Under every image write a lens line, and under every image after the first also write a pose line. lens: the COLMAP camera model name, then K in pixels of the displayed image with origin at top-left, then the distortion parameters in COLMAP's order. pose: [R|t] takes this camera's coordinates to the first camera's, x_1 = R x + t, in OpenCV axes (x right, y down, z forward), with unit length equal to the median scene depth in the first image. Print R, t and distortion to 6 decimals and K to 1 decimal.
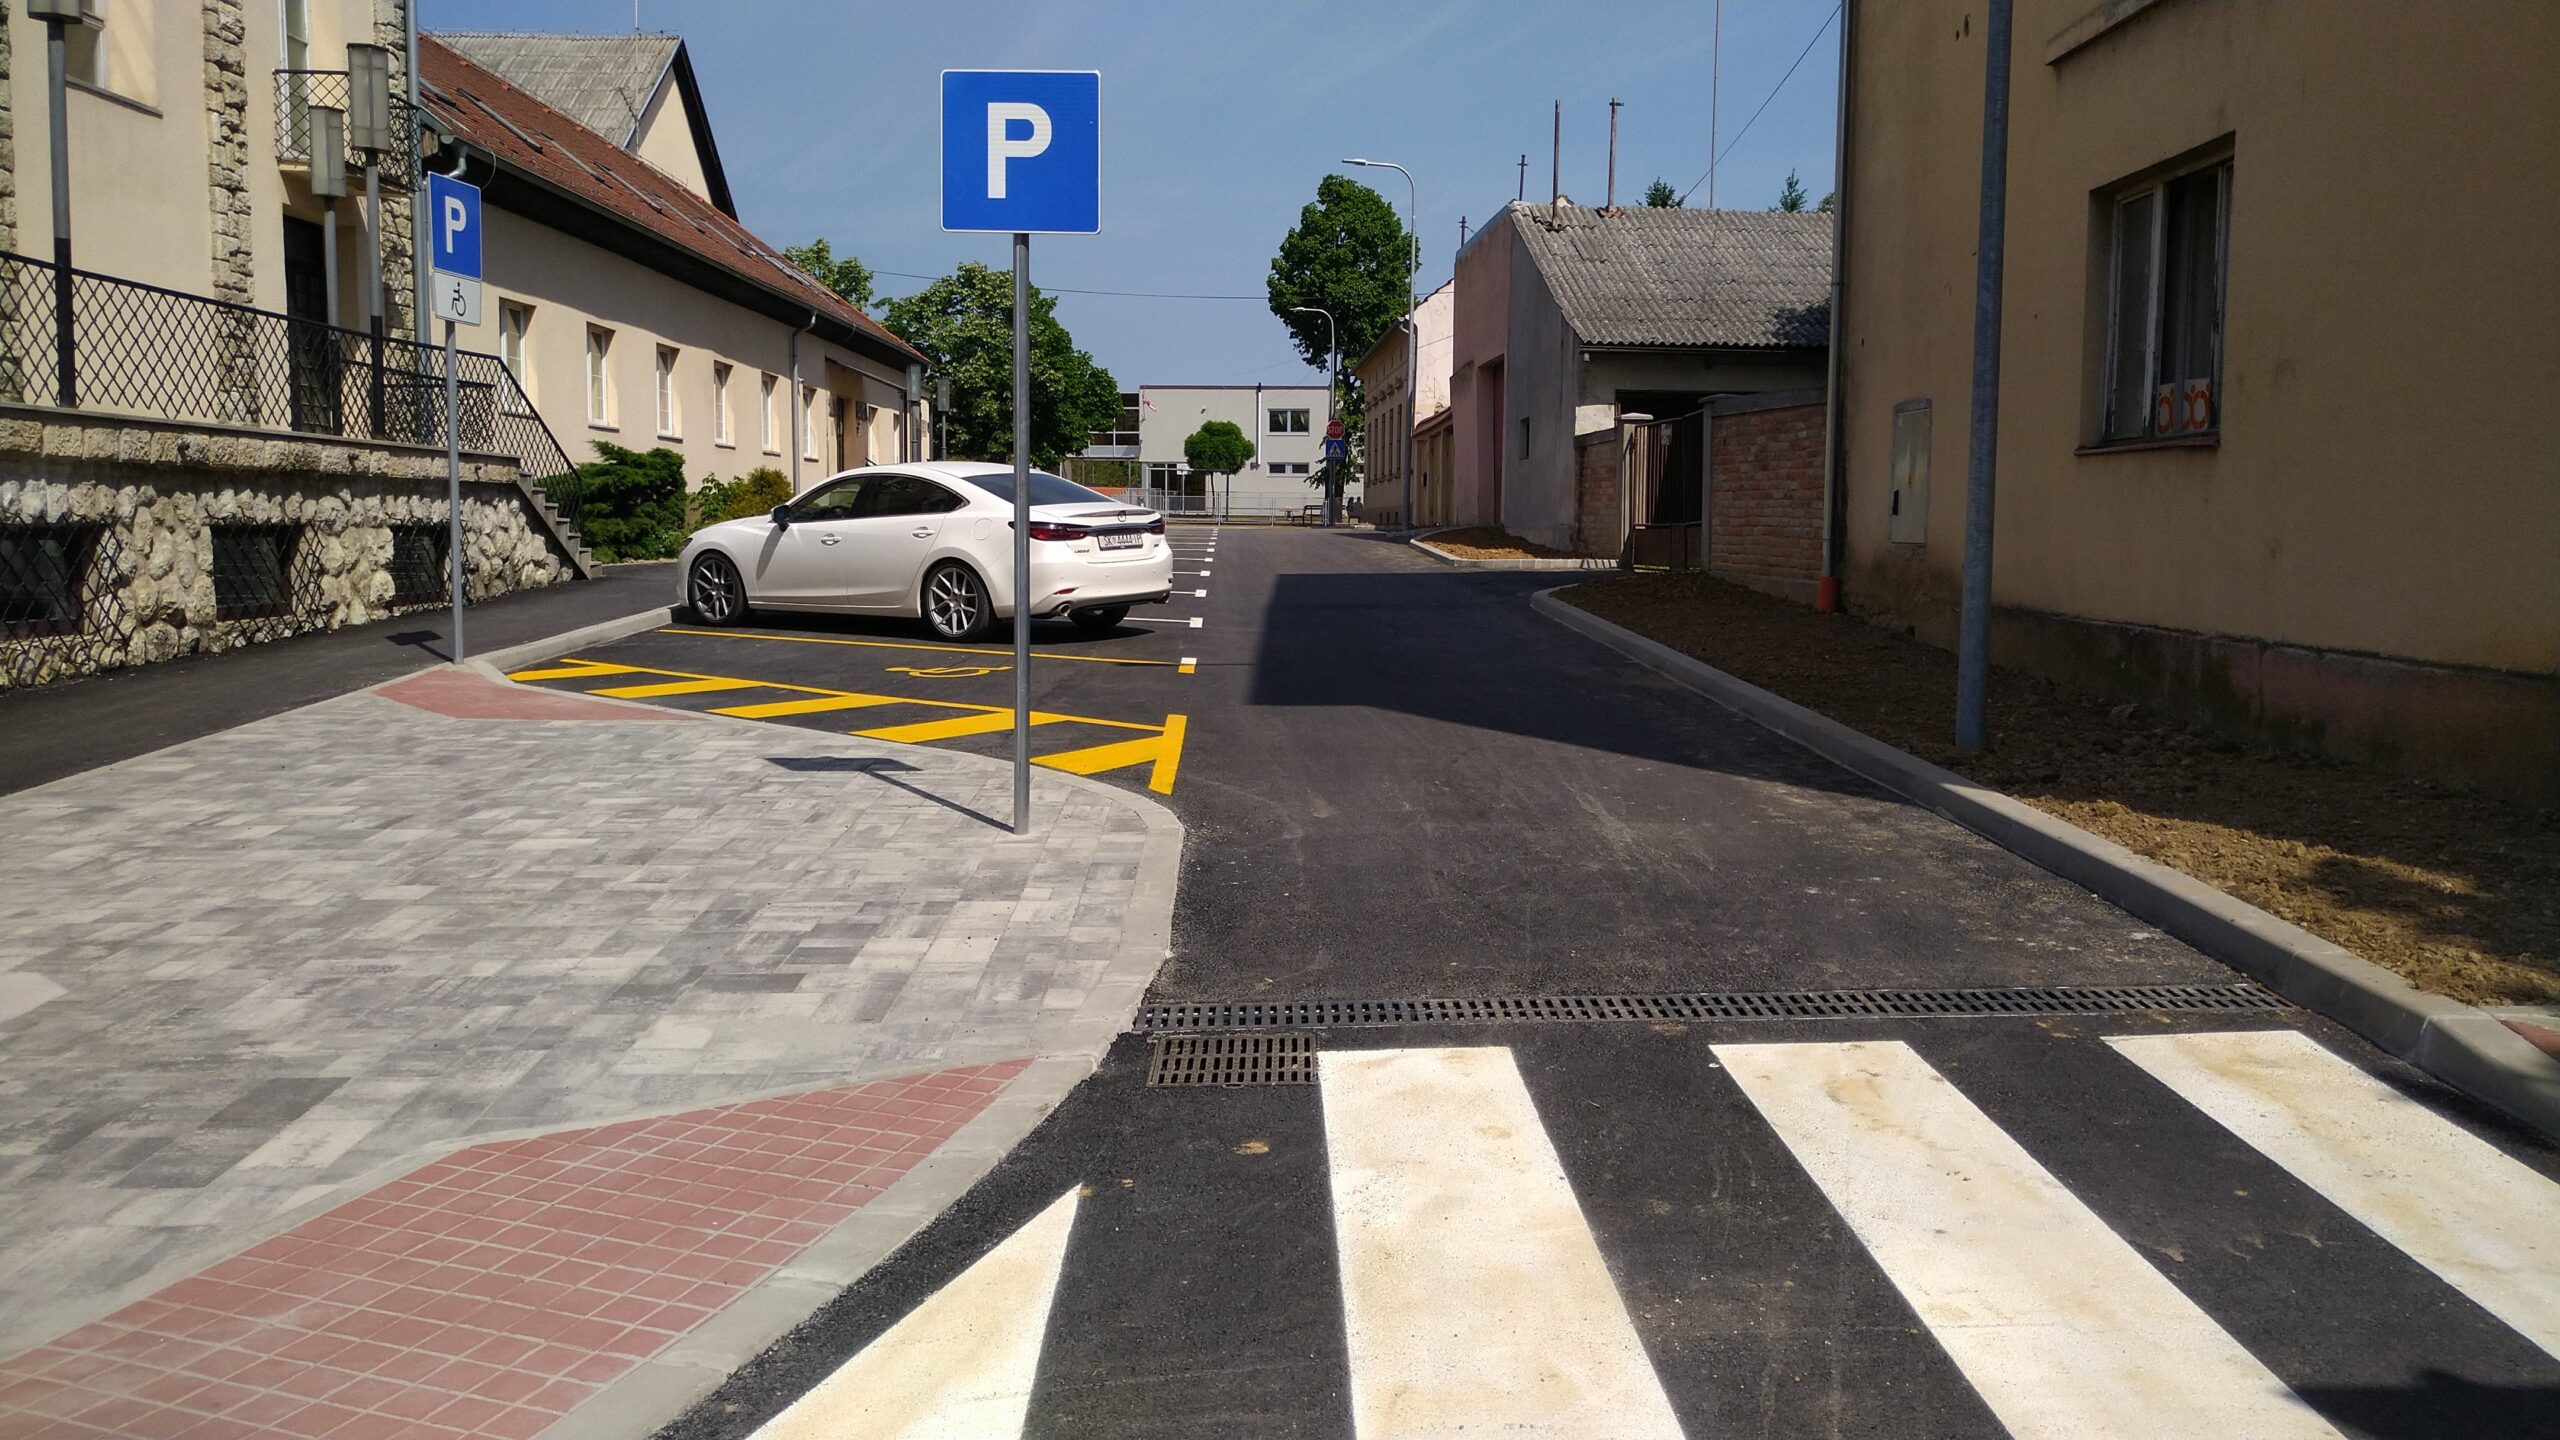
lens RADIAL K [[1997.9, 0, 1275.8], [0, 1997.9, 724.3], [0, 0, 1]] dist [0.087430, 0.005097]
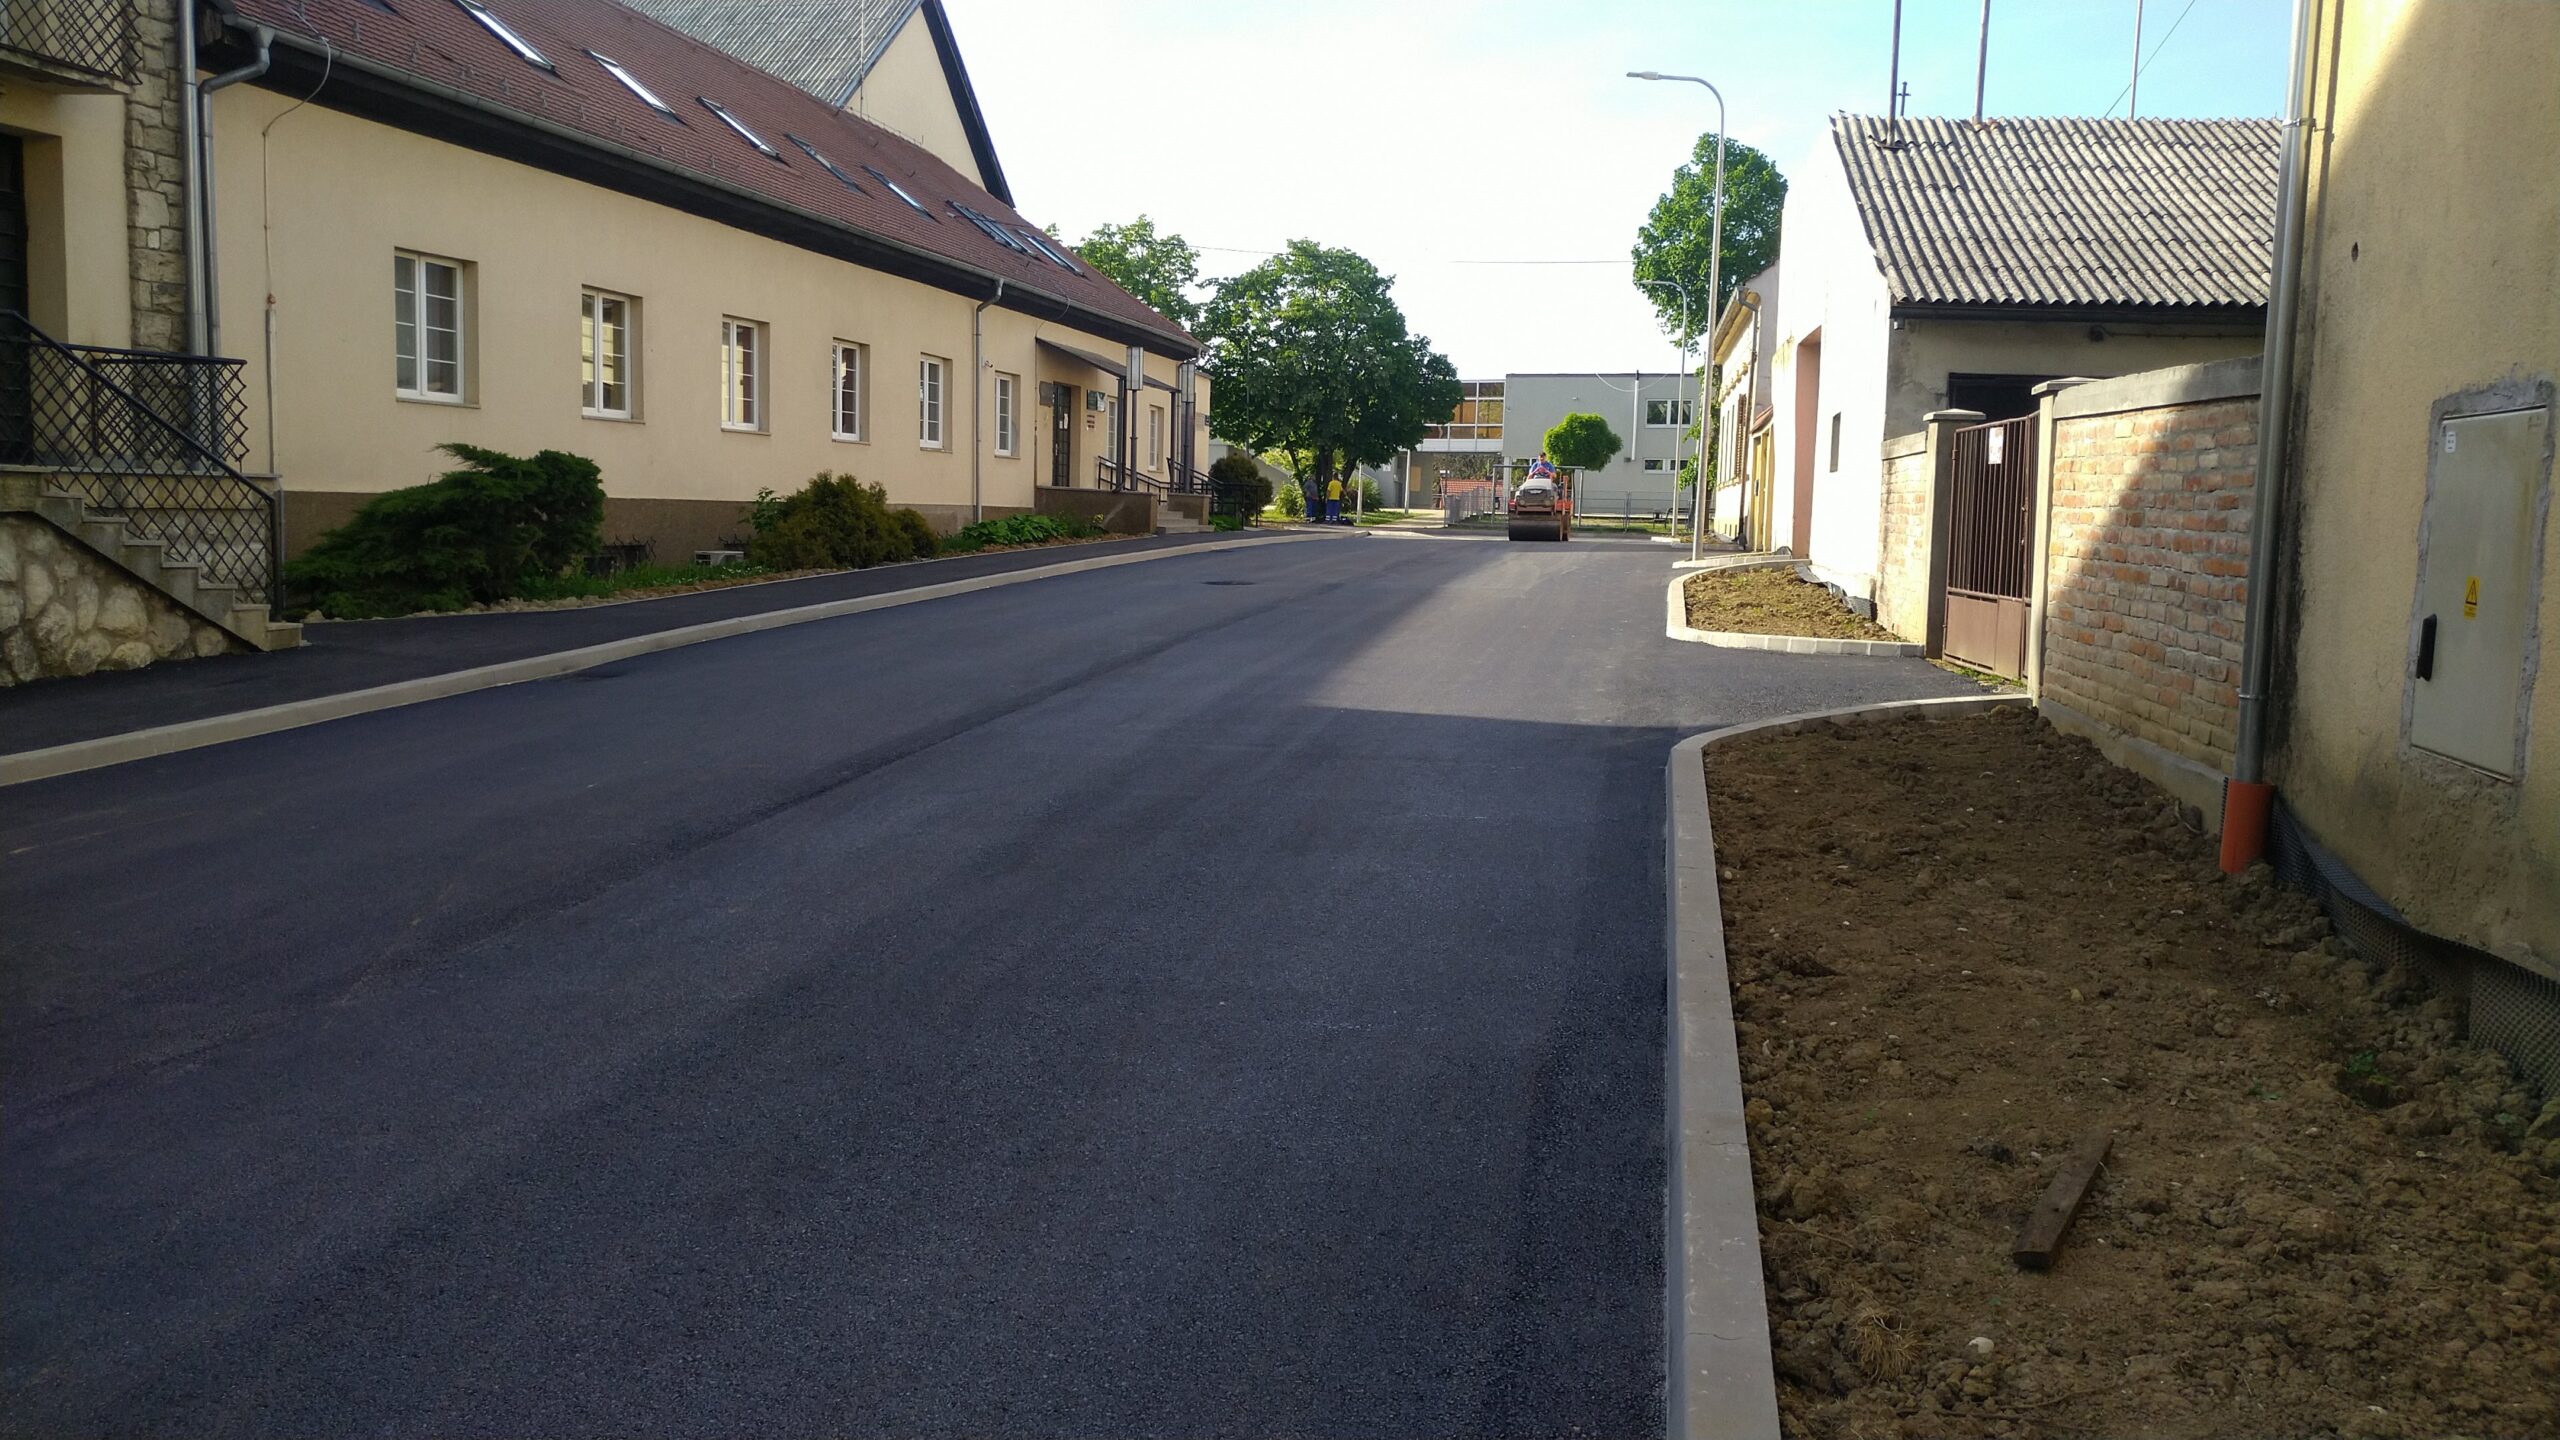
lens RADIAL K [[1997.9, 0, 1293.5], [0, 1997.9, 718.0], [0, 0, 1]] dist [0.087430, 0.005097]
pose [[0.980106, 0.035538, -0.195265, 0.031884], [-0.035088, 0.999368, 0.005769, -0.017162], [0.195347, 0.001197, 0.980734, 0.106369]]
